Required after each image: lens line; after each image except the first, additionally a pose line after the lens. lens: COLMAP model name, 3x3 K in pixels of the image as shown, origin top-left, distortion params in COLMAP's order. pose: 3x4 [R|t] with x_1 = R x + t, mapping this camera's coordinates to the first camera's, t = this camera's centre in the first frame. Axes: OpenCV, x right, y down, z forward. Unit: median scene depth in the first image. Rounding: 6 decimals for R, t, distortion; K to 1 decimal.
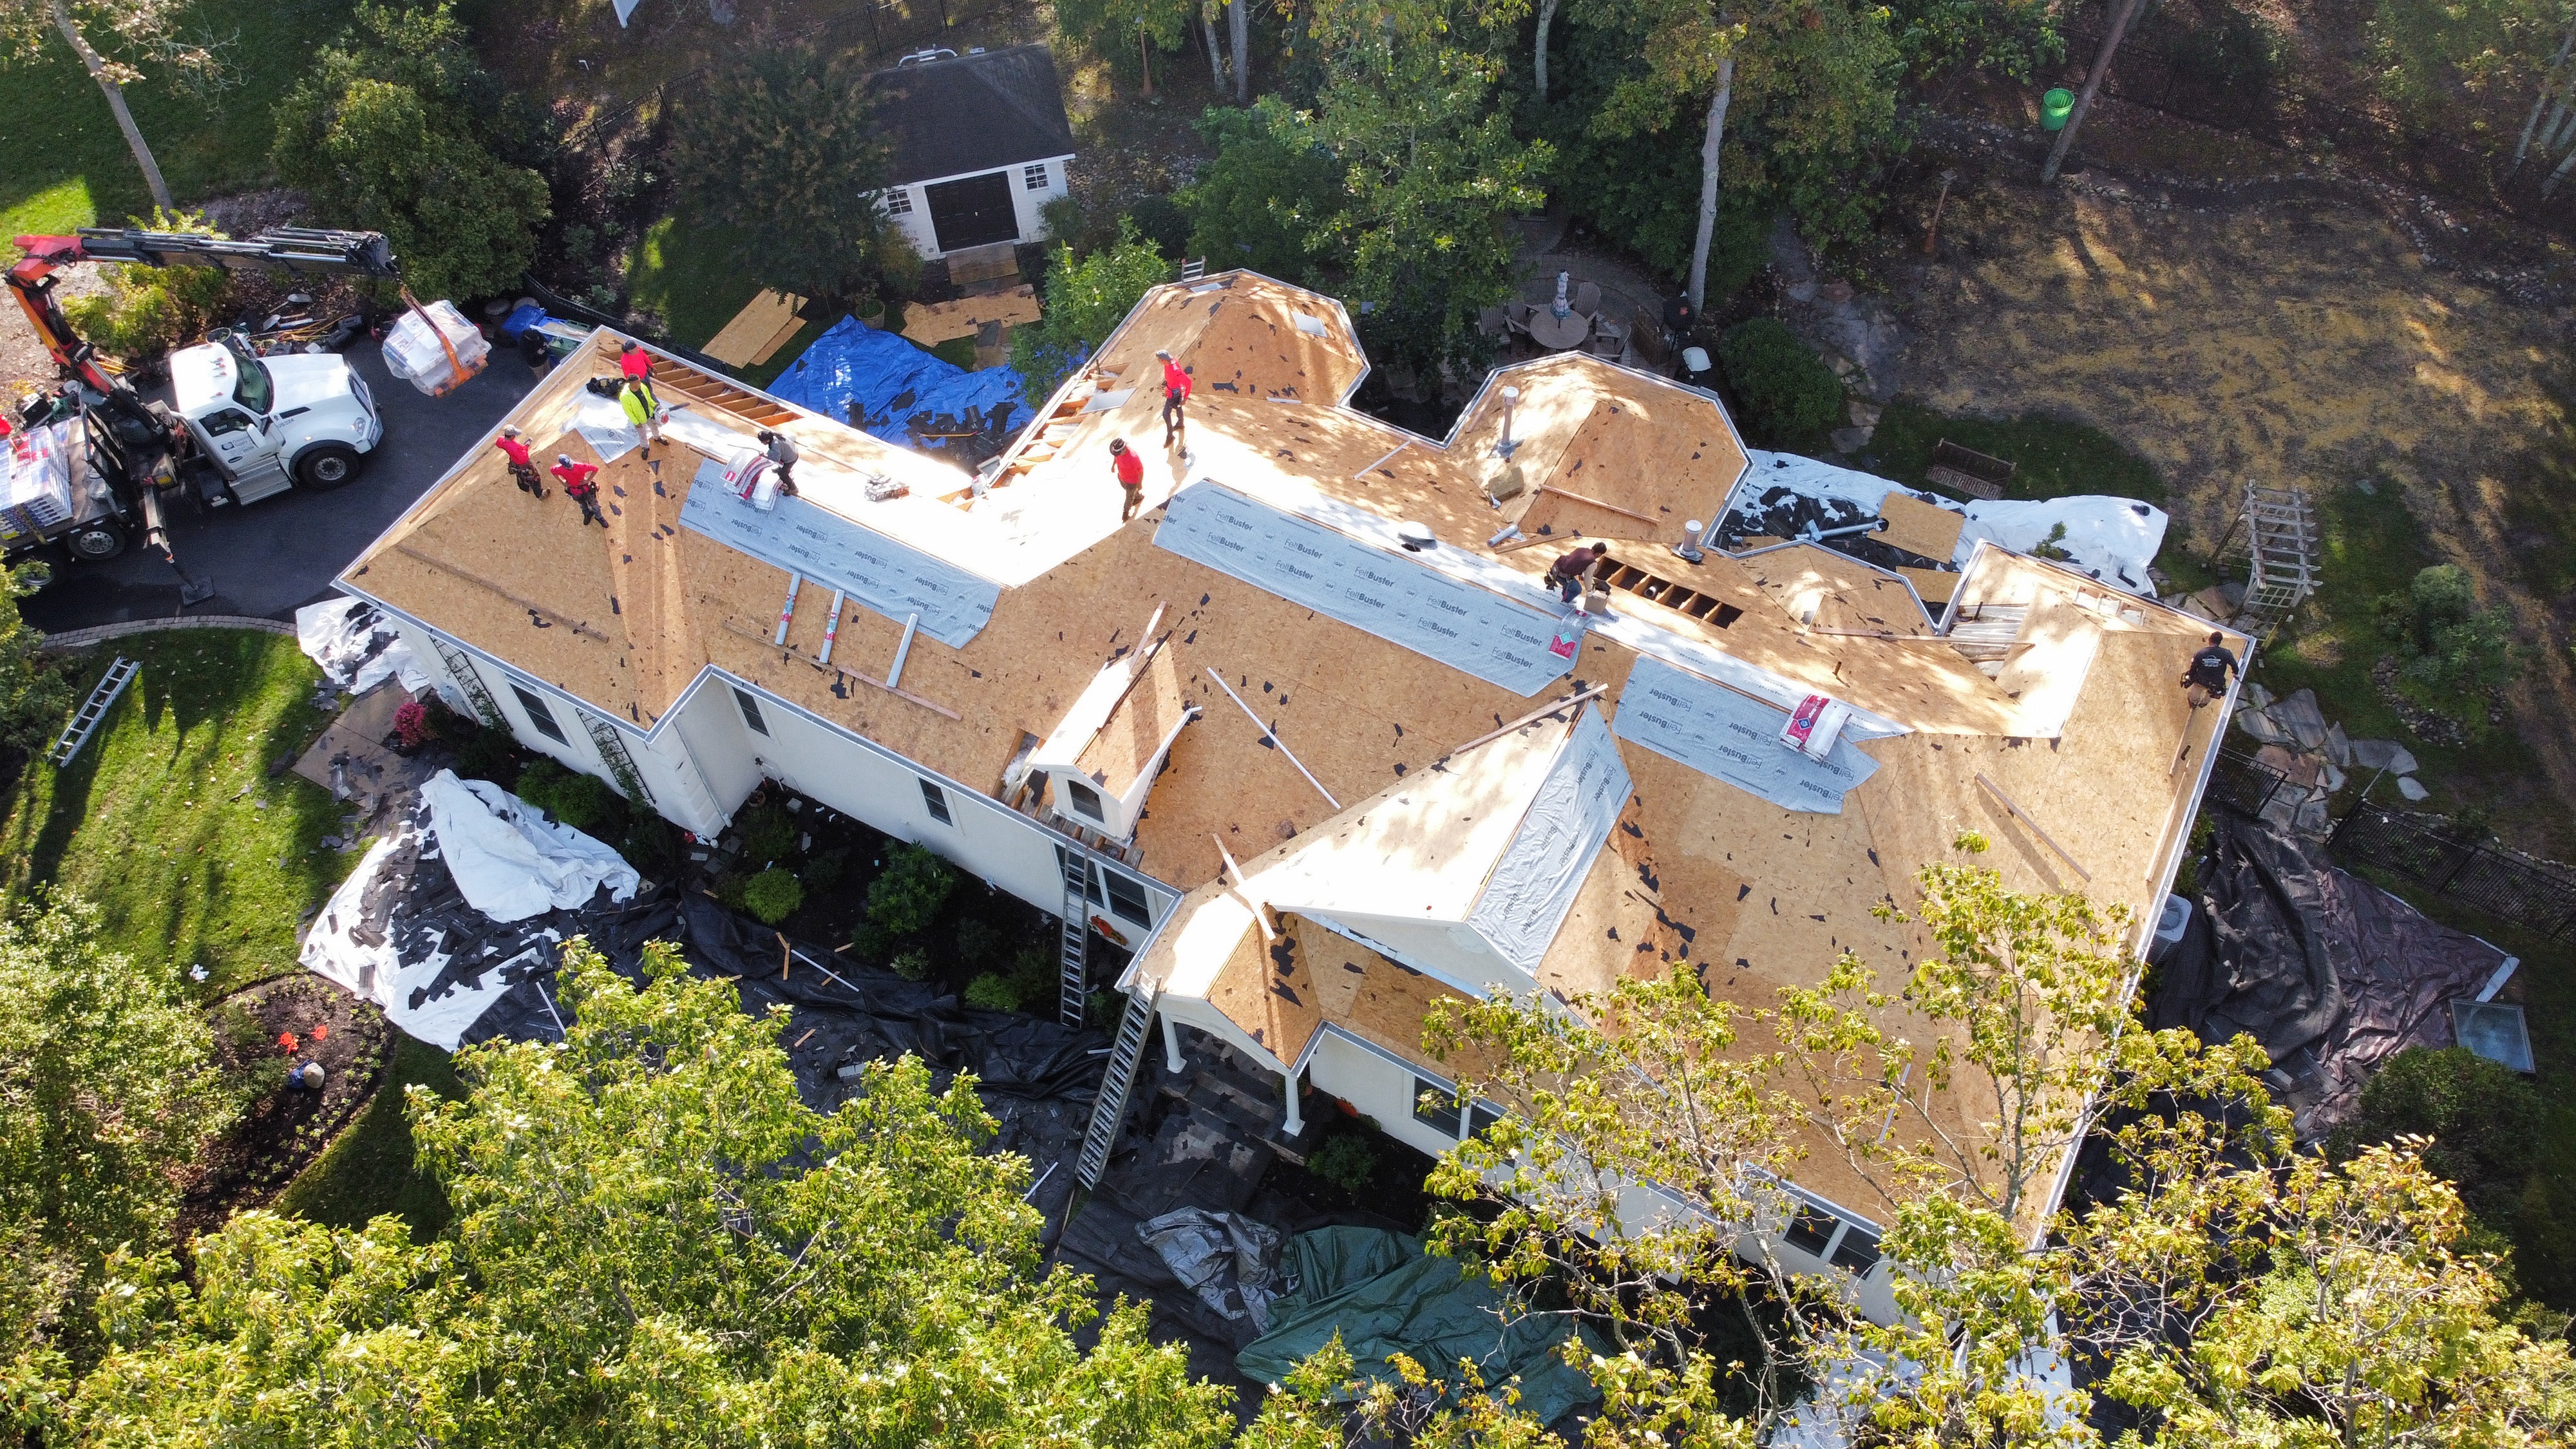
lens RADIAL K [[1878.8, 0, 1292.0], [0, 1878.8, 728.6], [0, 0, 1]] dist [-0.006014, 0.010255]
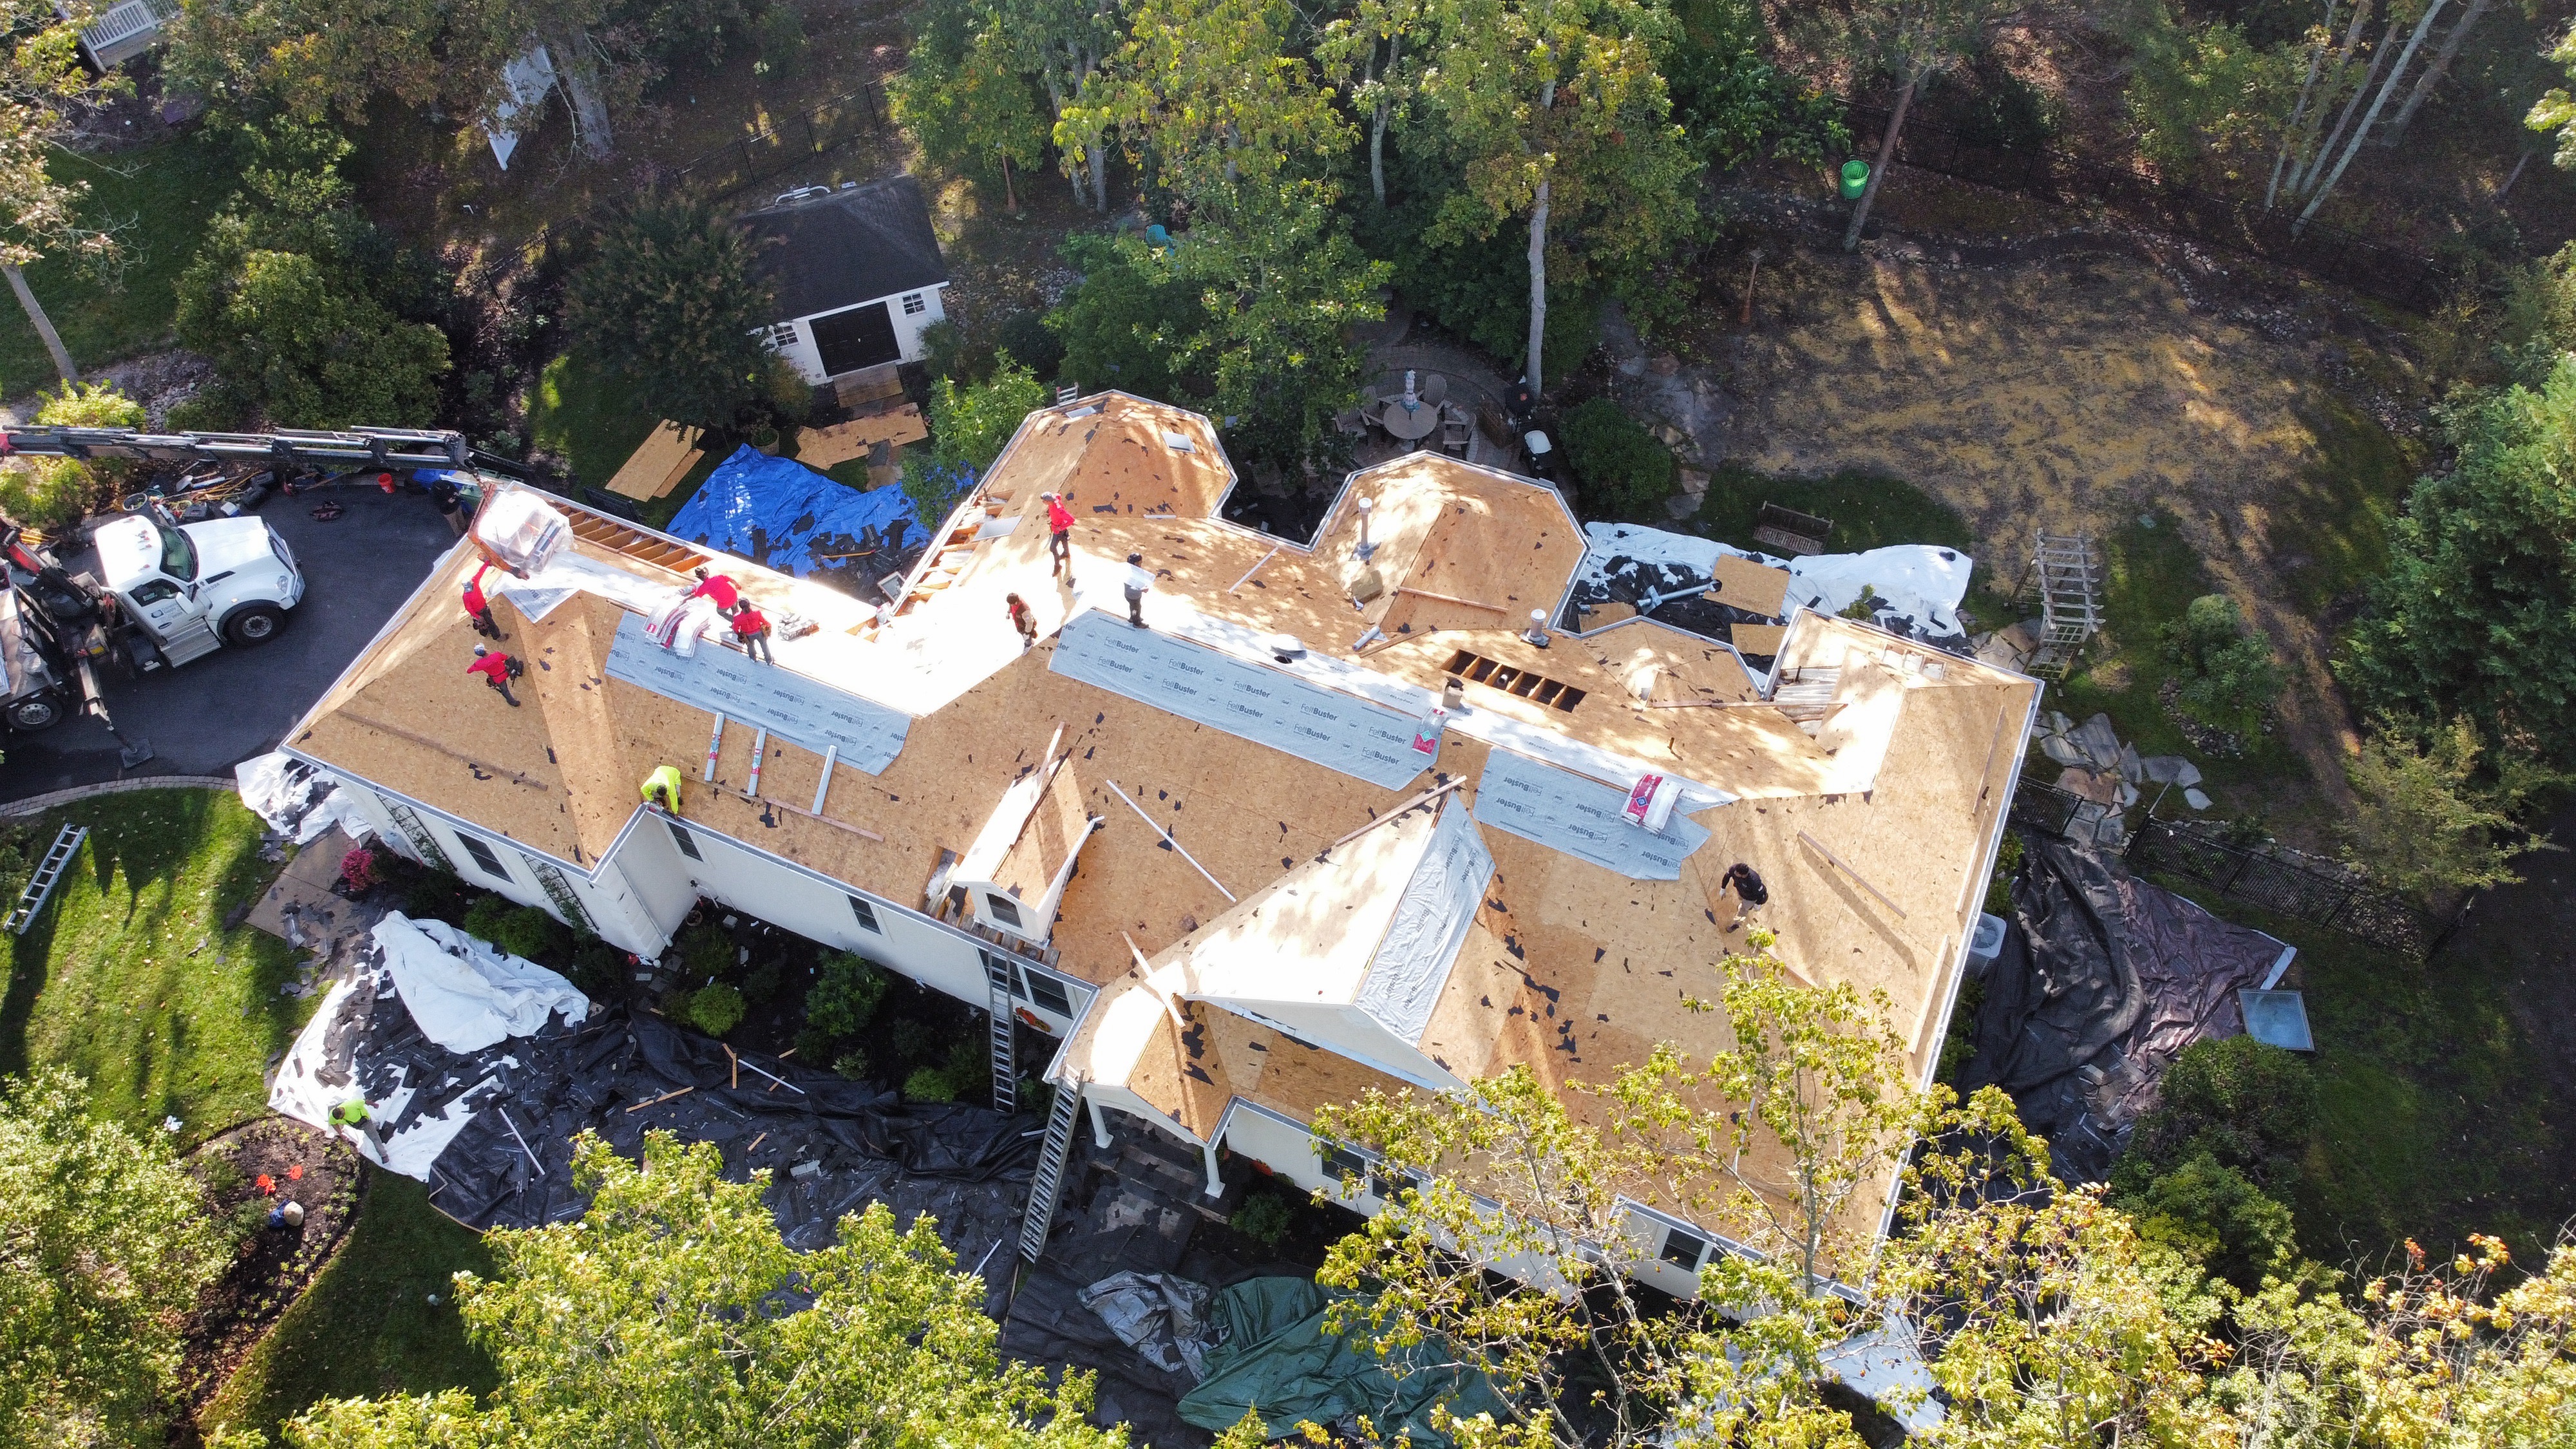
lens RADIAL K [[1871.0, 0, 1283.0], [0, 1871.0, 727.9], [0, 0, 1]] dist [0.000932, 0.000068]
pose [[0.996420, -0.071244, 0.045517, 0.008713], [0.071442, 0.997441, -0.002728, -0.045200], [-0.045206, 0.005970, 0.998960, -0.083542]]
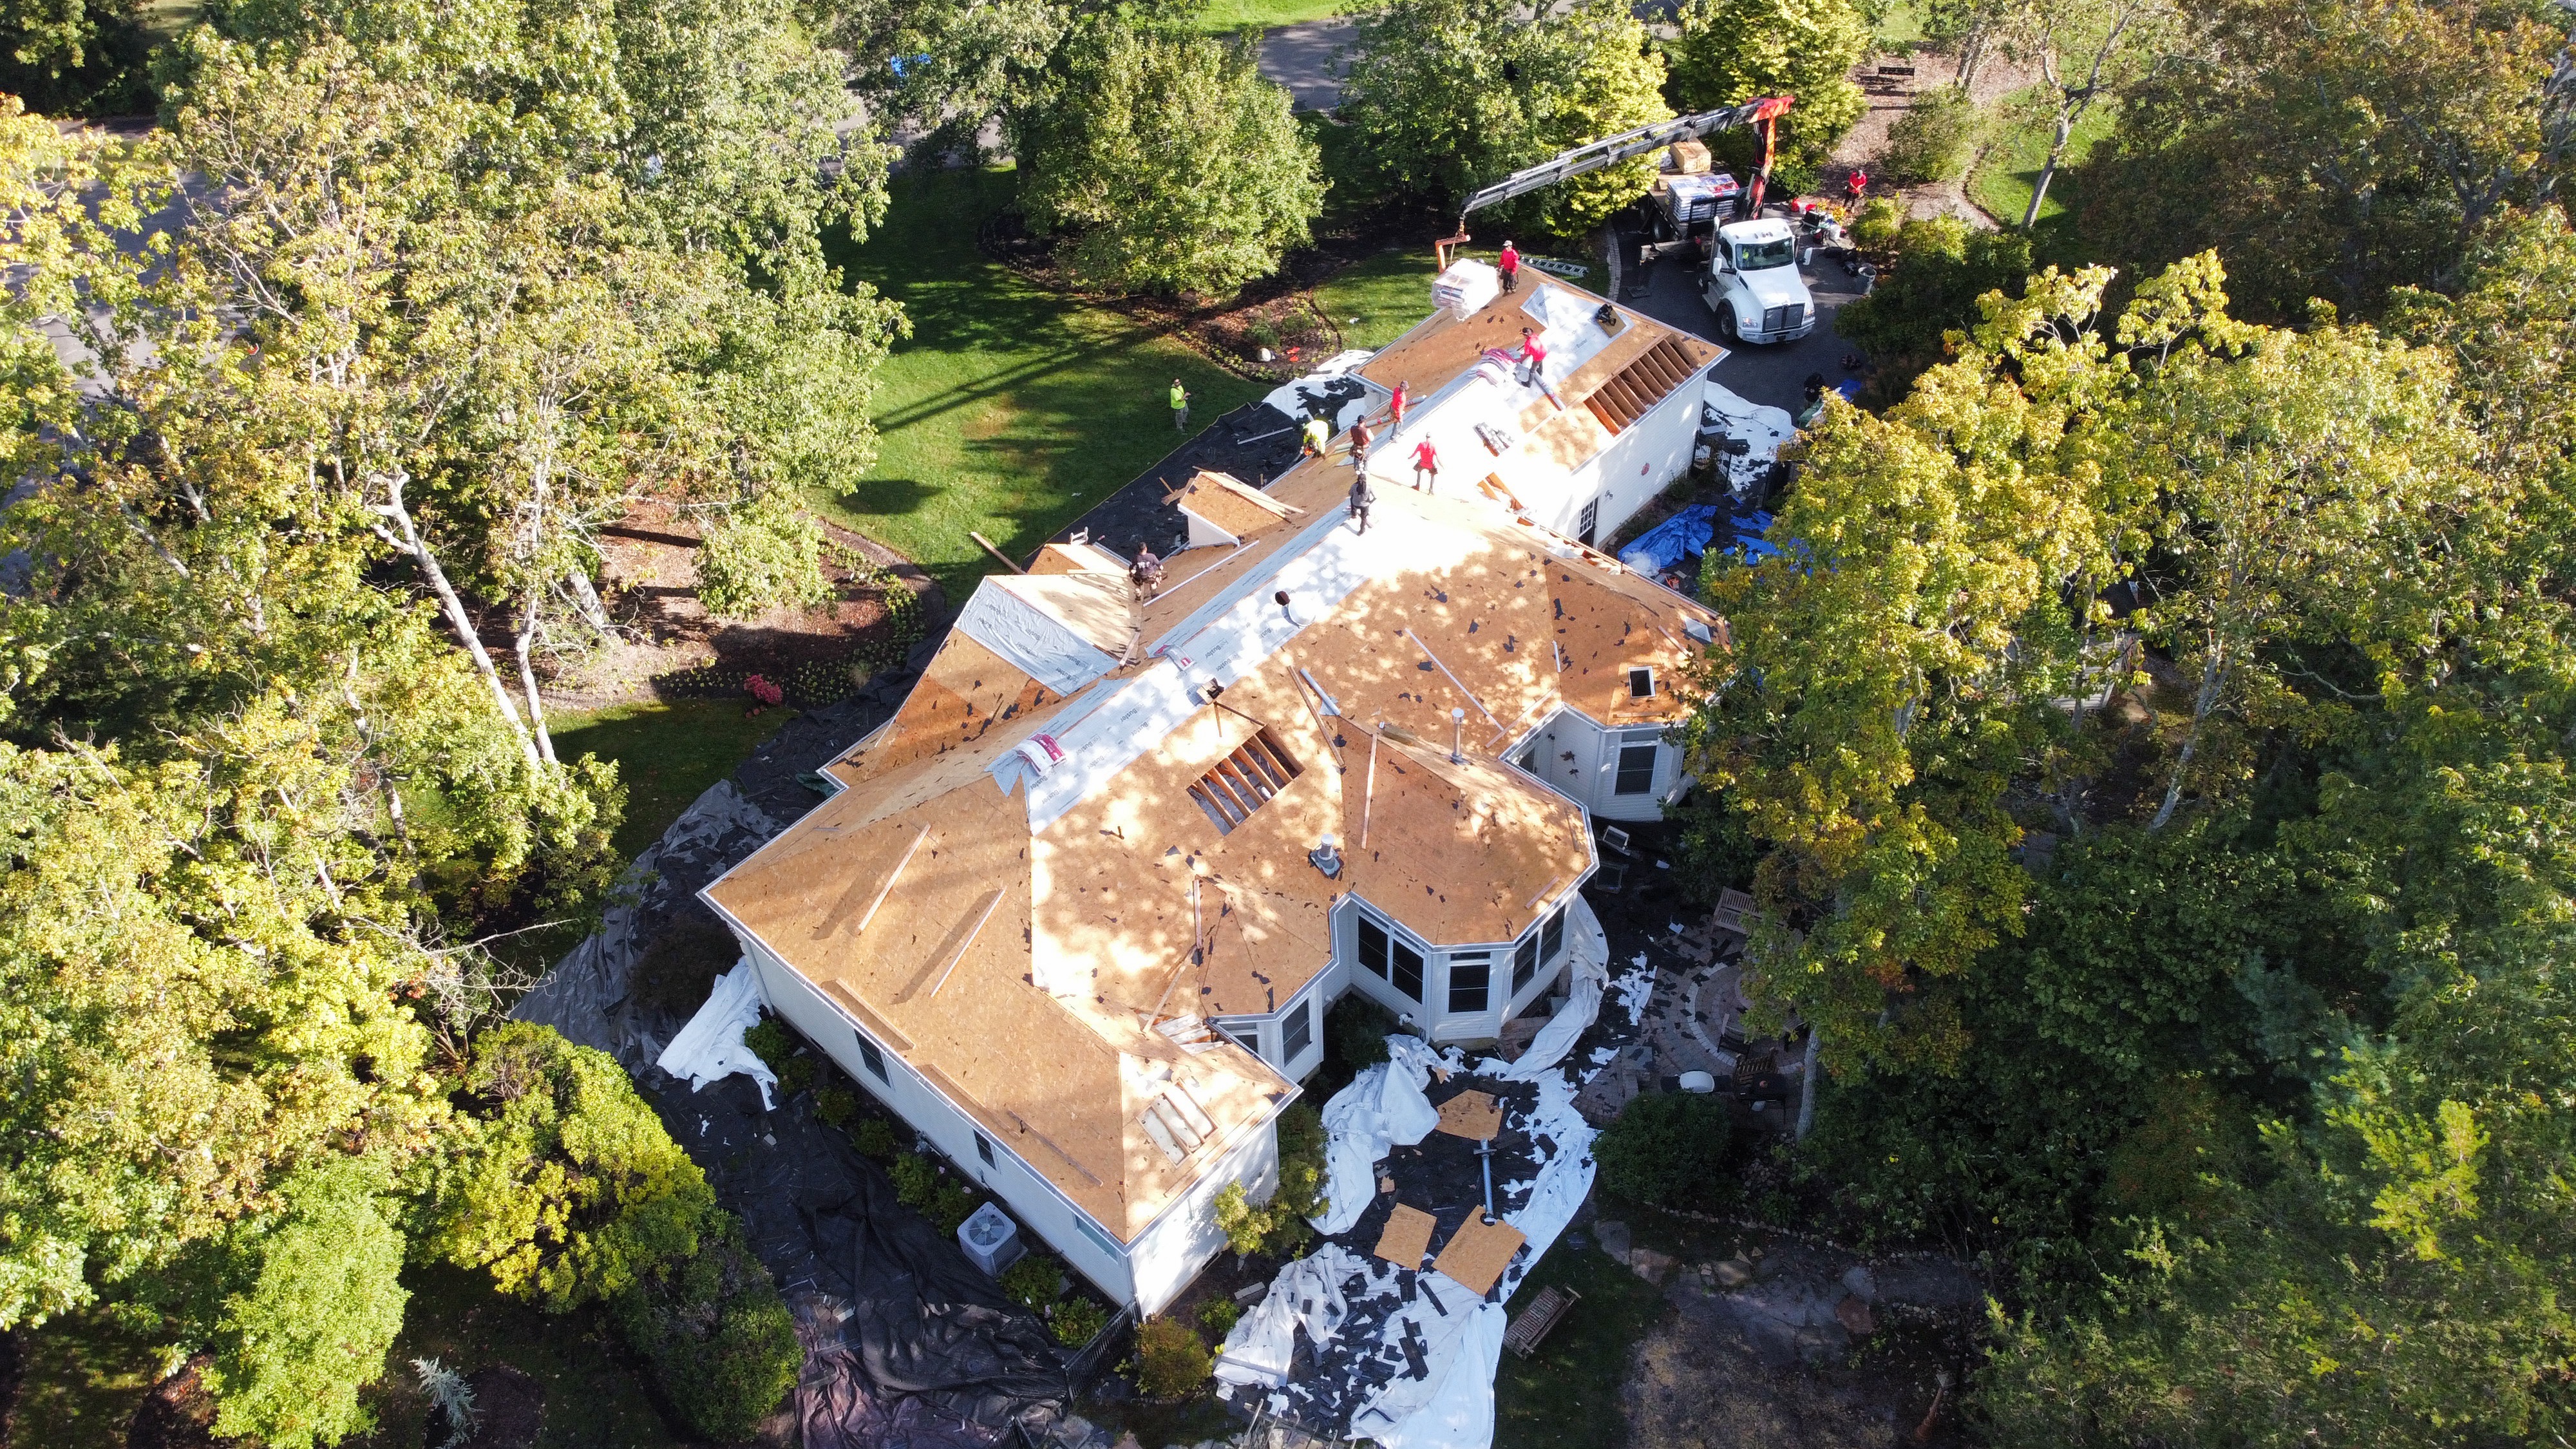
lens RADIAL K [[1878.8, 0, 1292.0], [0, 1878.8, 728.6], [0, 0, 1]] dist [-0.006014, 0.010255]
pose [[-0.205993, 0.736622, -0.644170, 0.867014], [-0.790044, 0.263237, 0.553657, -0.713975], [0.577405, 0.622973, 0.527739, 0.276576]]
